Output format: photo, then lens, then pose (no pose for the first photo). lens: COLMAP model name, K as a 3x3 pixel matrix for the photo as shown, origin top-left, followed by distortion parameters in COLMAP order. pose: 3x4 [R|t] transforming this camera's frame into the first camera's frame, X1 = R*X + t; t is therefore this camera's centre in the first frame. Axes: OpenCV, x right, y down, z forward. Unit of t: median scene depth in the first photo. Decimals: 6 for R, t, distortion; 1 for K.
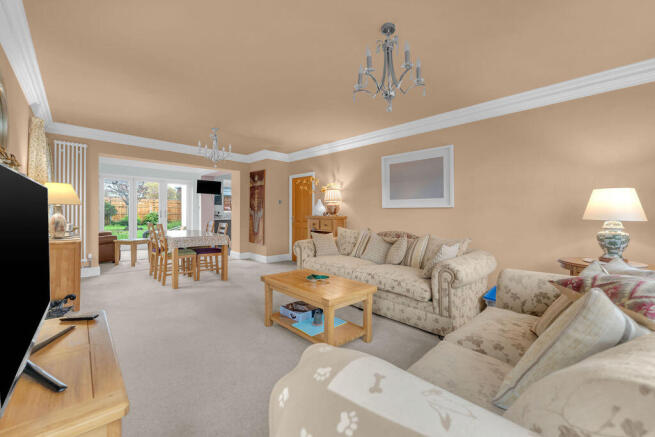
lens RADIAL K [[260.7, 0, 328.1], [0, 260.7, 234.2], [0, 0, 1]] dist [0.000092, 0.000522]
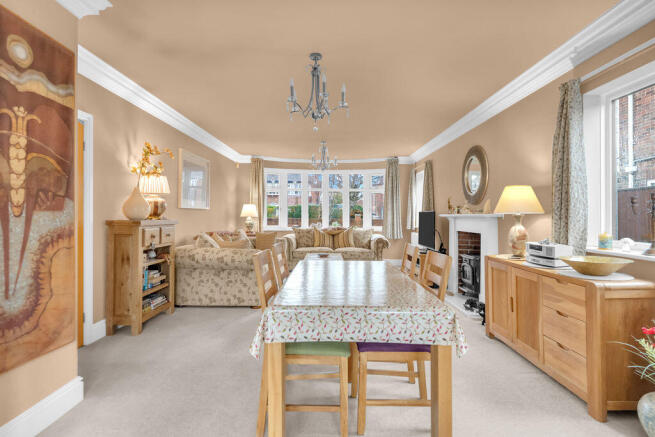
lens RADIAL K [[339.3, 0, 332.6], [0, 339.3, 212.4], [0, 0, 1]] dist [-0.001860, -0.000795]
pose [[-0.737449, -0.015474, 0.675226, -0.928712], [0.032567, 0.997760, 0.058435, -0.137239], [-0.674617, 0.065083, -0.735293, 1.500583]]
